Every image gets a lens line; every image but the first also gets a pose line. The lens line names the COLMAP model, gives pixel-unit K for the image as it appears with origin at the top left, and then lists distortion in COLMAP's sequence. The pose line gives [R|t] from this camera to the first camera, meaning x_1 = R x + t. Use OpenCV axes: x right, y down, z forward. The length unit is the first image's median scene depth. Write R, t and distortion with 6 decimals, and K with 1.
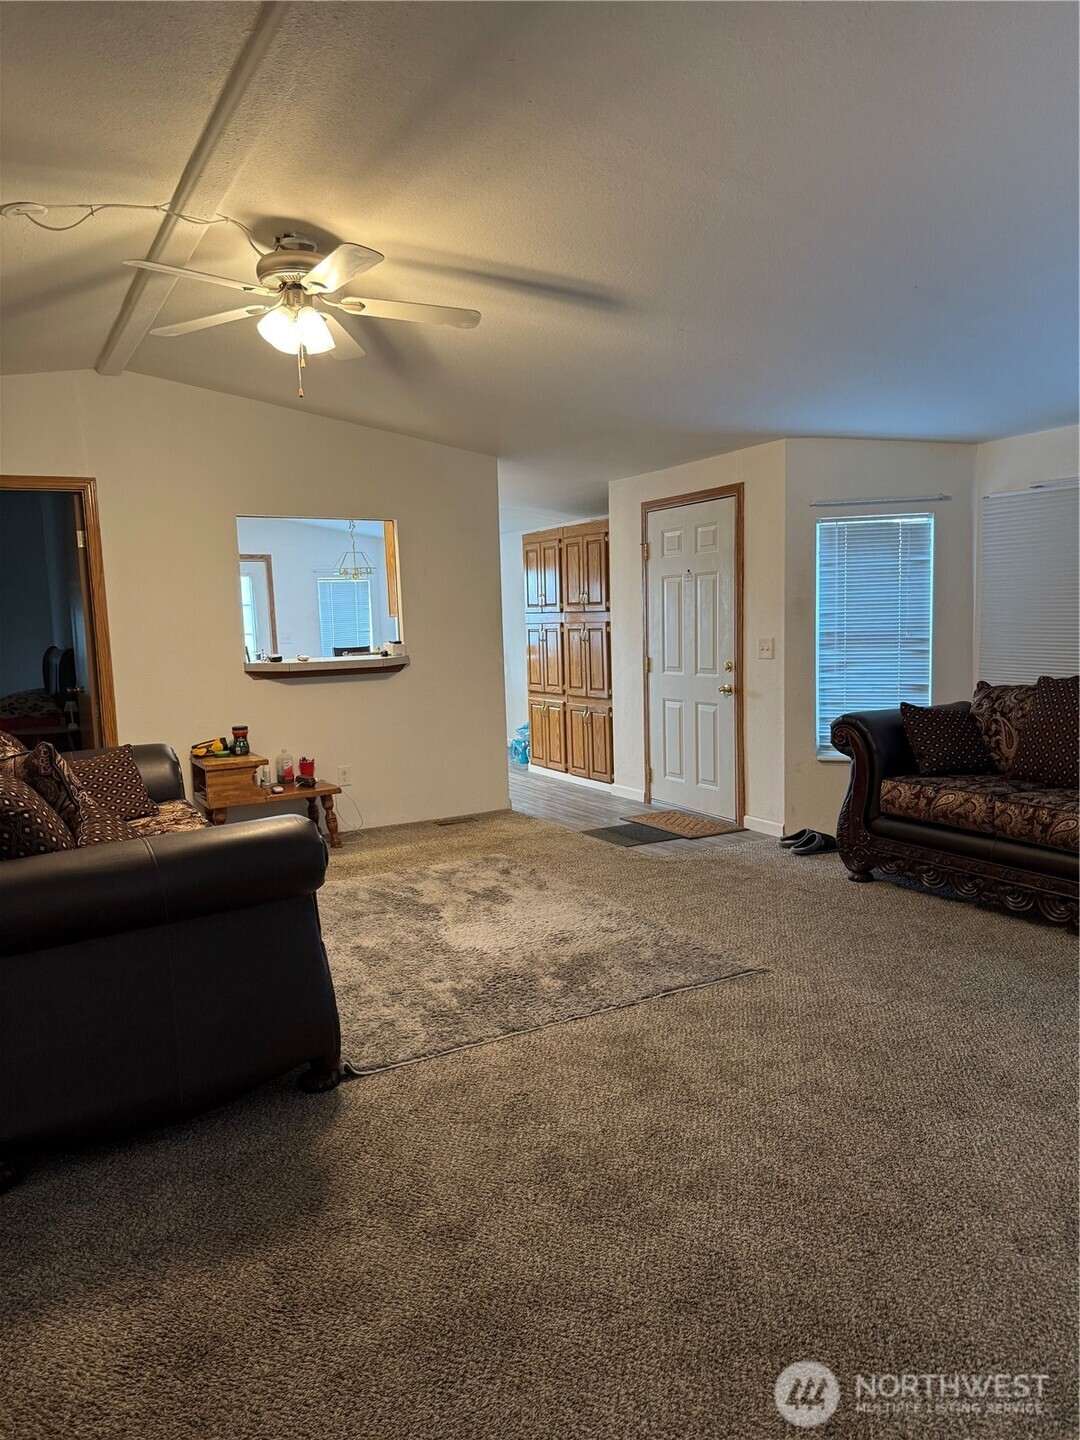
lens RADIAL K [[1004.0, 0, 547.3], [0, 1004.0, 719.3], [0, 0, 1]] dist [0.059431, -0.076466]
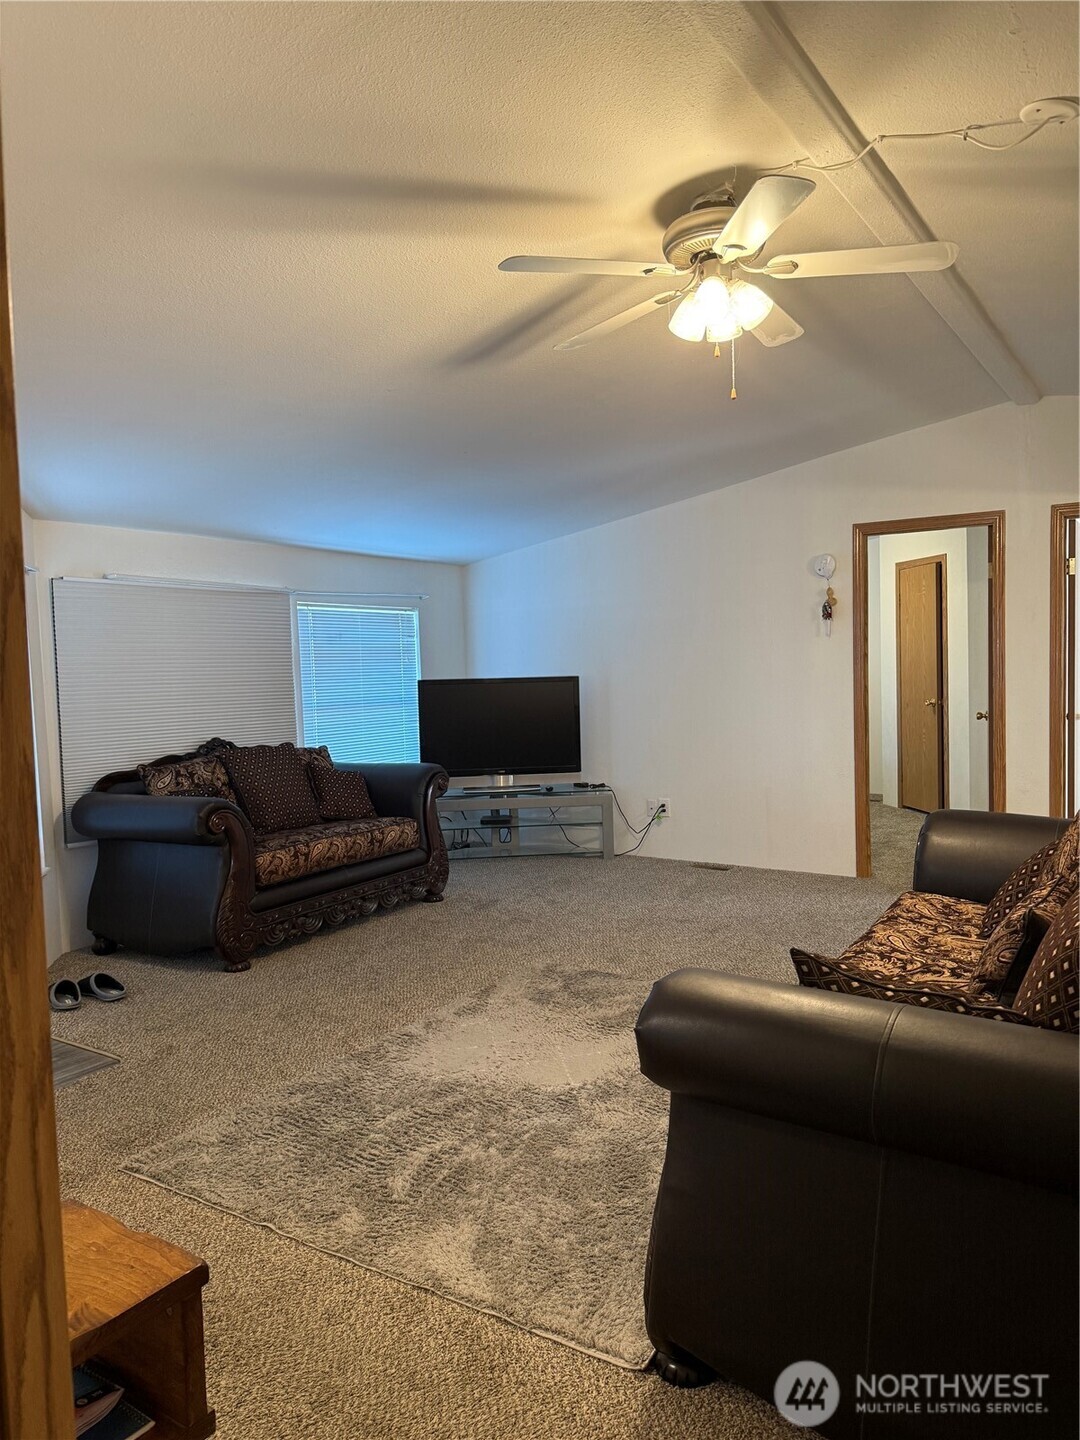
lens RADIAL K [[1004.0, 0, 547.3], [0, 1004.0, 719.3], [0, 0, 1]] dist [0.059431, -0.076466]
pose [[-0.456880, -0.006633, 0.889504, -0.762820], [0.134534, 0.987954, 0.076468, -0.122565], [-0.879296, 0.154605, -0.450484, 1.302051]]
